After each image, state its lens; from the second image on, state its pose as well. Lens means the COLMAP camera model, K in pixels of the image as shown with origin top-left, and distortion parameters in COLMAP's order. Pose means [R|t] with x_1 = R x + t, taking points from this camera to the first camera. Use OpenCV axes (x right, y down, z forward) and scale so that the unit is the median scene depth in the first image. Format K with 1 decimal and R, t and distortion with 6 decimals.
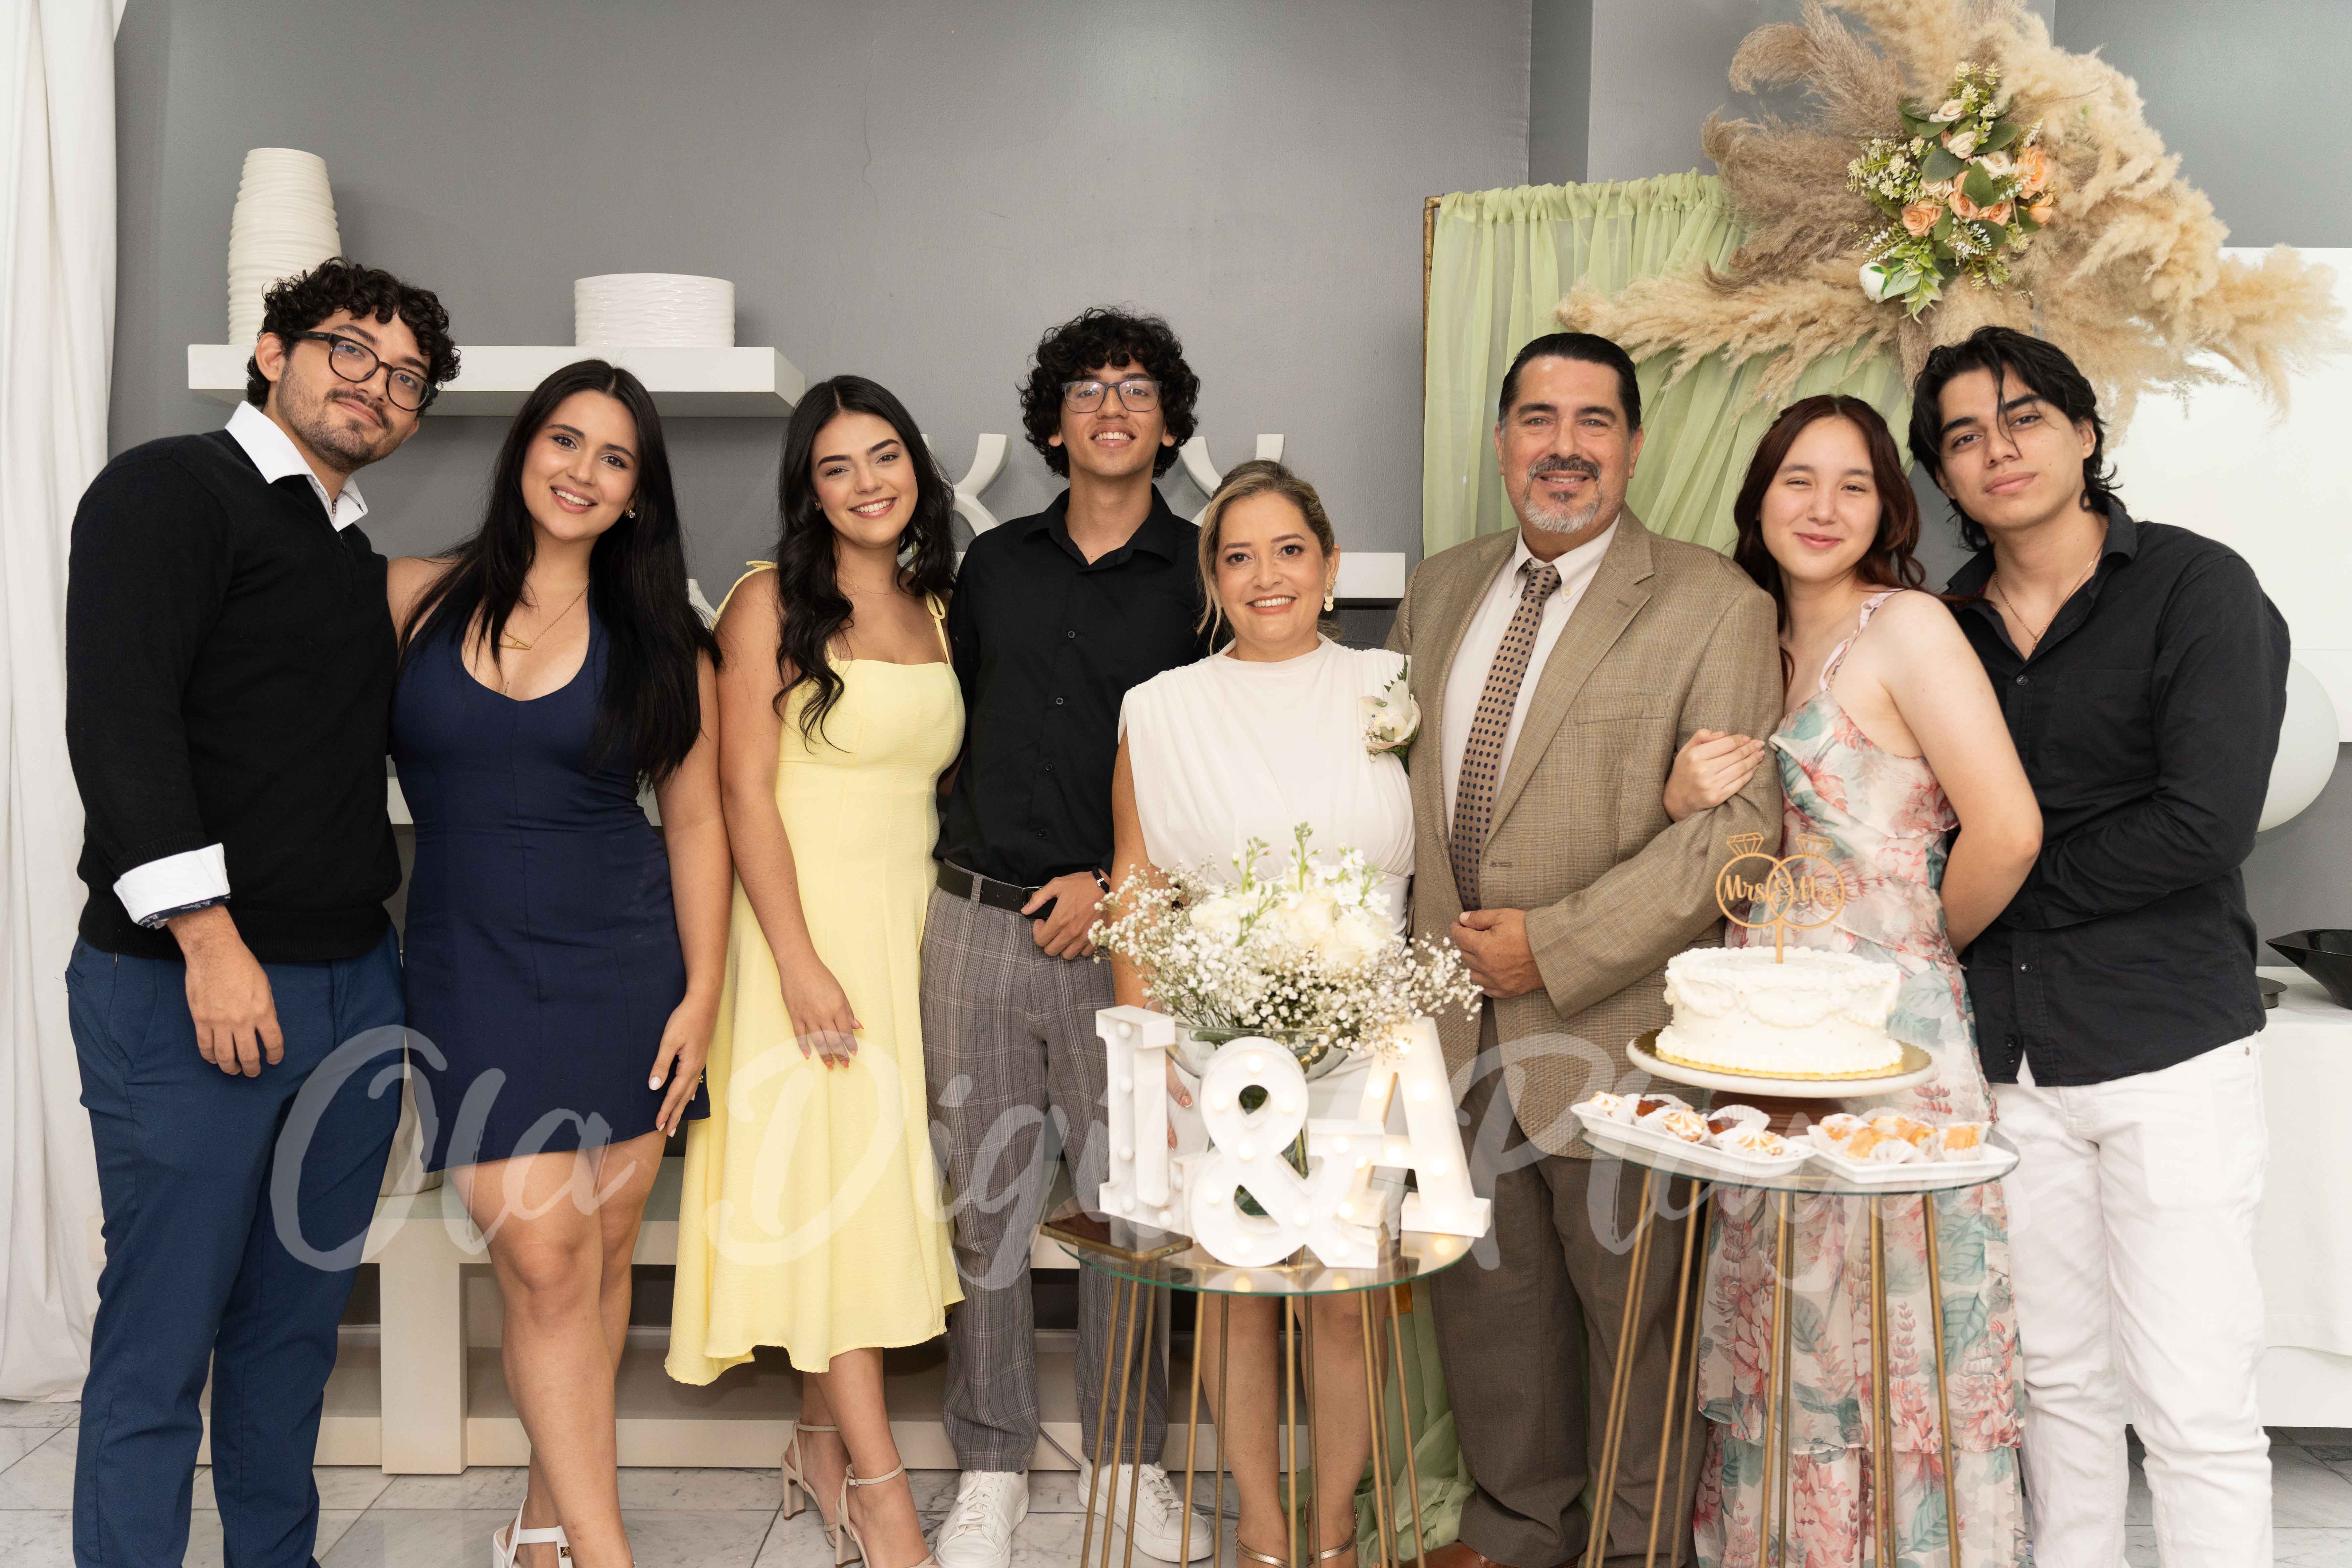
lens RADIAL K [[2005.6, 0, 1176.0], [0, 2005.6, 784.0], [0, 0, 1]] dist [0.028827, -0.008633]
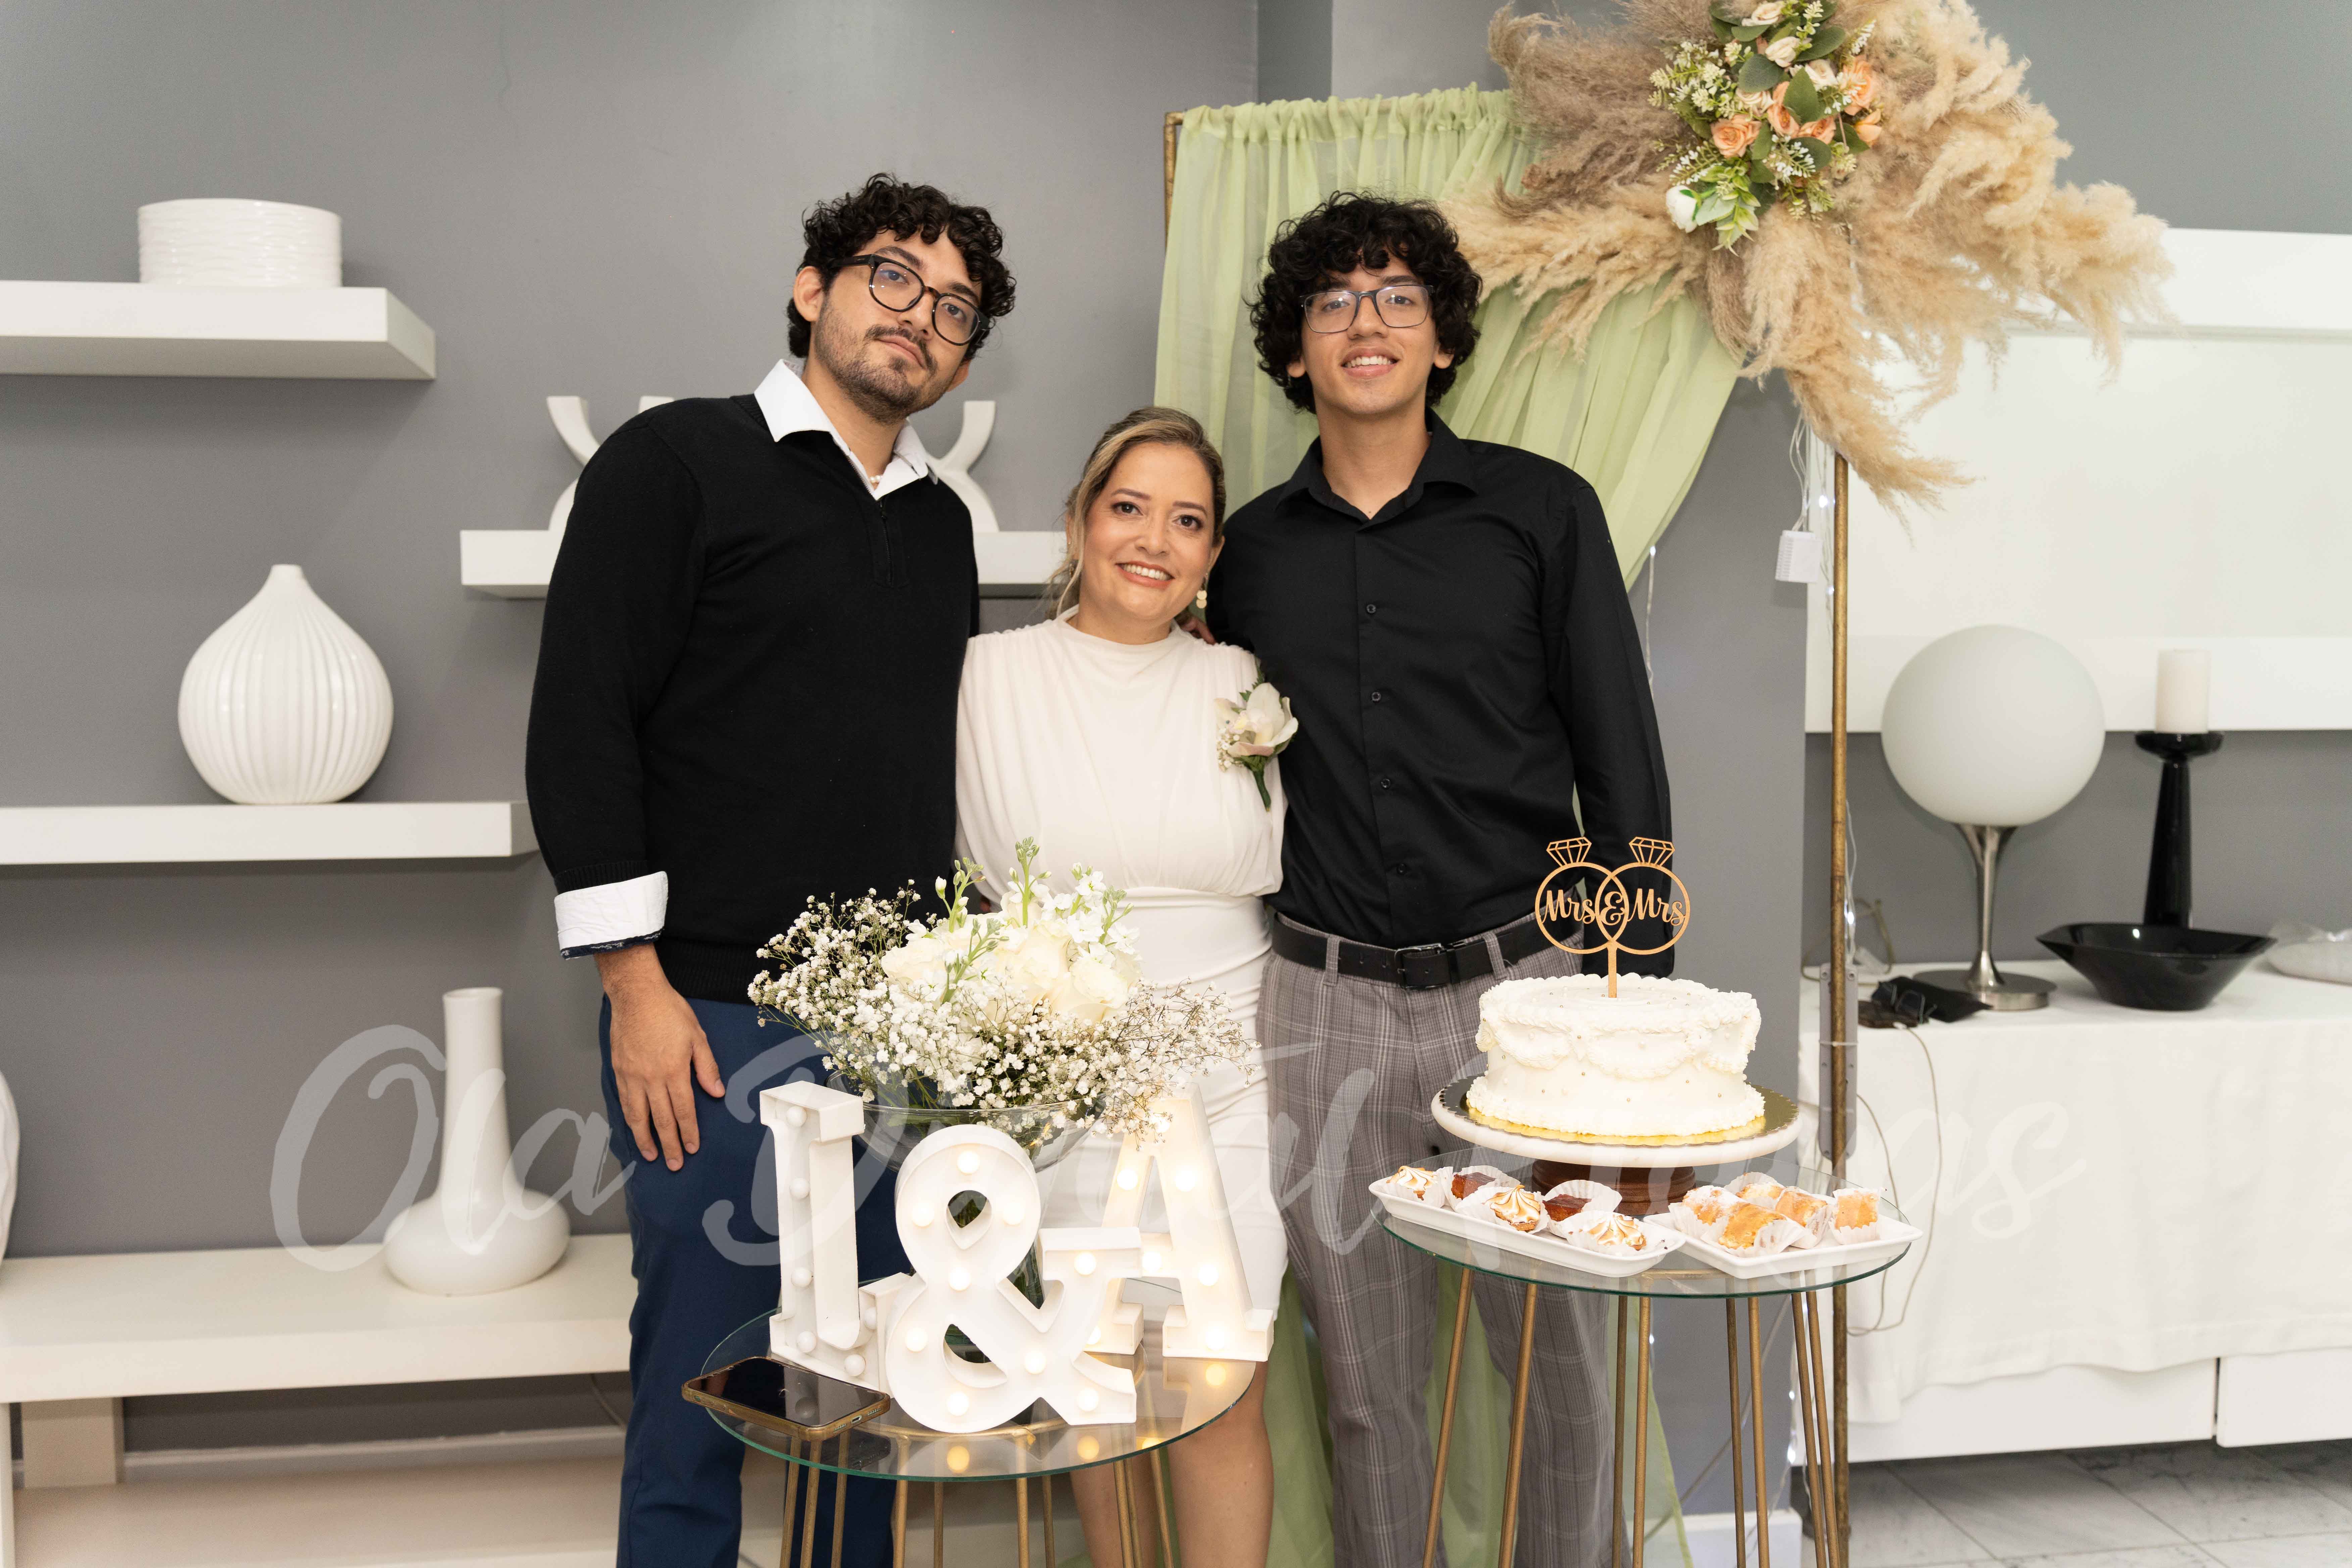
lens RADIAL K [[1846.6, 0, 1172.8], [0, 1846.6, 788.5], [0, 0, 1]] dist [-0.002531, 0.010344]
pose [[0.990322, -0.018238, 0.137585, 0.021274], [0.019391, 0.999787, -0.007043, 0.006314], [-0.137427, 0.009643, 0.990465, 0.285680]]
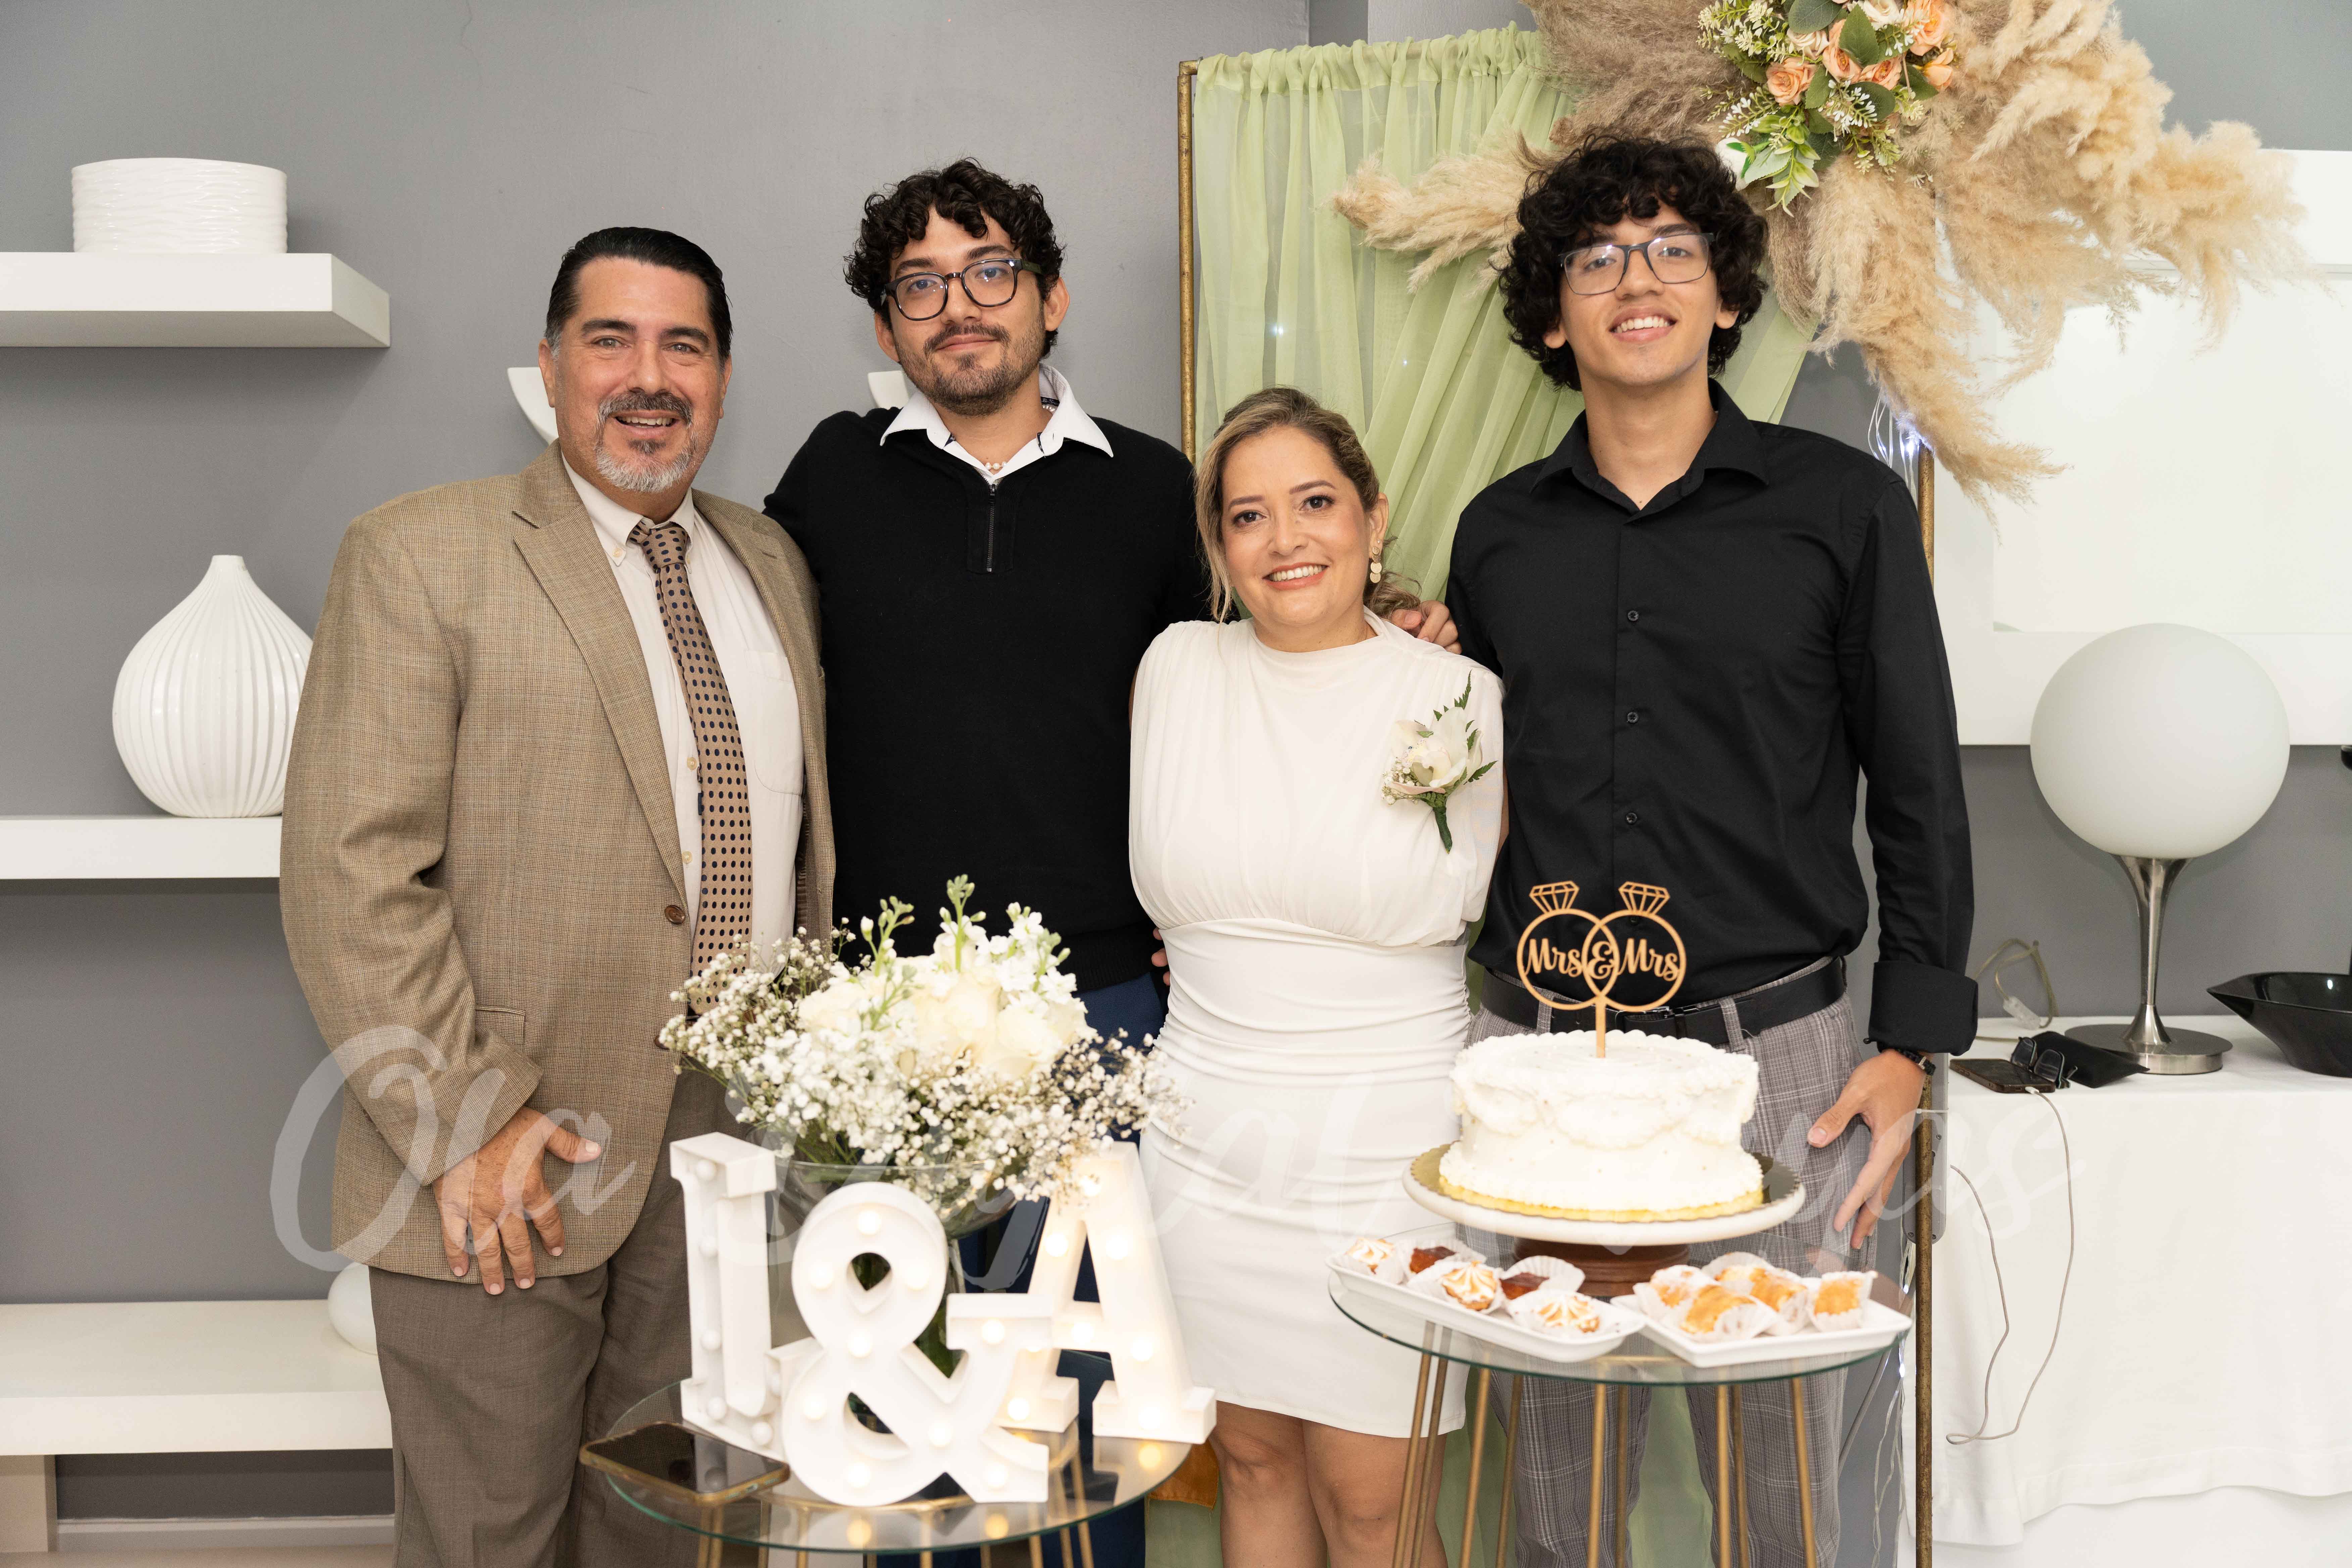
lens RADIAL K [[2239.9, 0, 1173.1], [0, 2239.9, 813.2], [0, 0, 1]] dist [-0.018452, 0.097618]
pose [[0.997825, -0.011889, 0.064836, 0.090631], [0.011349, 0.999898, 0.008680, -0.010359], [-0.064933, -0.007925, 0.997858, 0.188174]]
